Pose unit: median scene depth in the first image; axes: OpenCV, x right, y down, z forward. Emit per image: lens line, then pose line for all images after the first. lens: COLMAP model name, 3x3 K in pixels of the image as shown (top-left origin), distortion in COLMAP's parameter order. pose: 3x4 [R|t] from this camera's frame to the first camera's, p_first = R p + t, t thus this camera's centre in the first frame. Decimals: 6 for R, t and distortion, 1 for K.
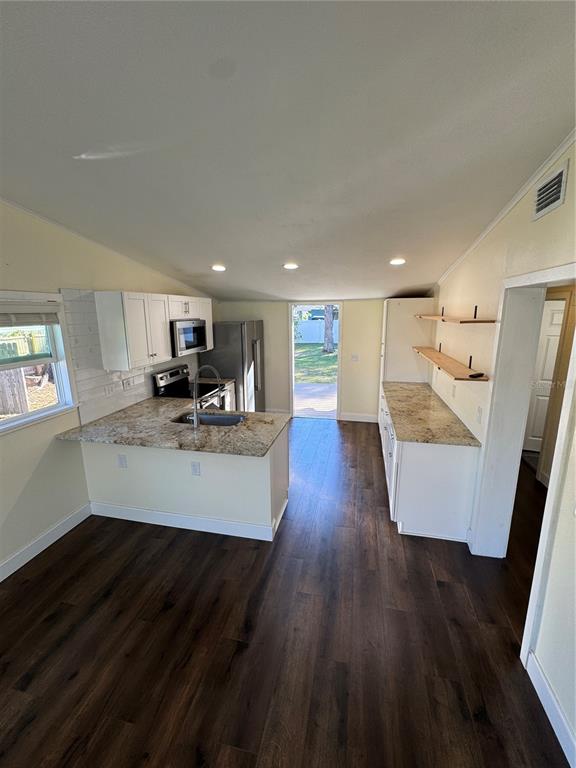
lens RADIAL K [[341.7, 0, 284.4], [0, 341.7, 385.2], [0, 0, 1]] dist [-0.005056, 0.001395]
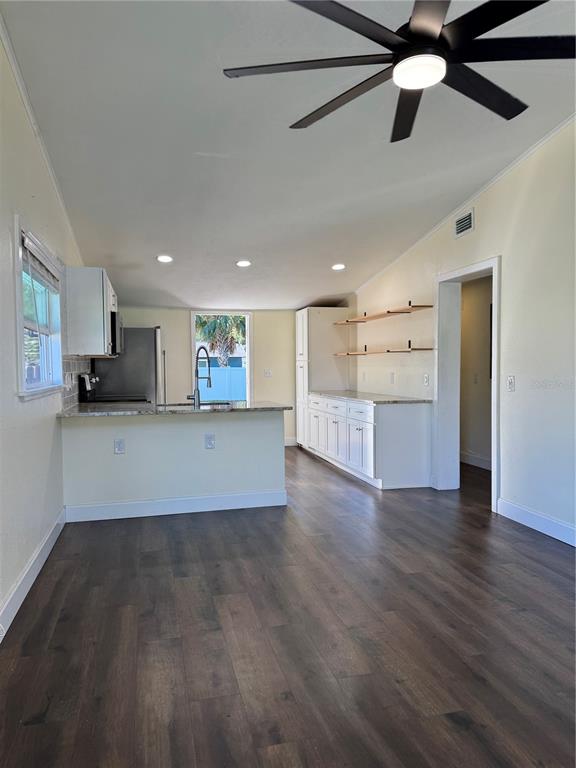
lens RADIAL K [[531.0, 0, 288.6], [0, 531.0, 384.2], [0, 0, 1]] dist [0.087100, -0.003188]
pose [[0.887427, -0.012462, 0.460779, -0.774995], [0.096324, 0.982578, -0.158939, 0.352789], [-0.450771, 0.185431, 0.873167, -0.505642]]
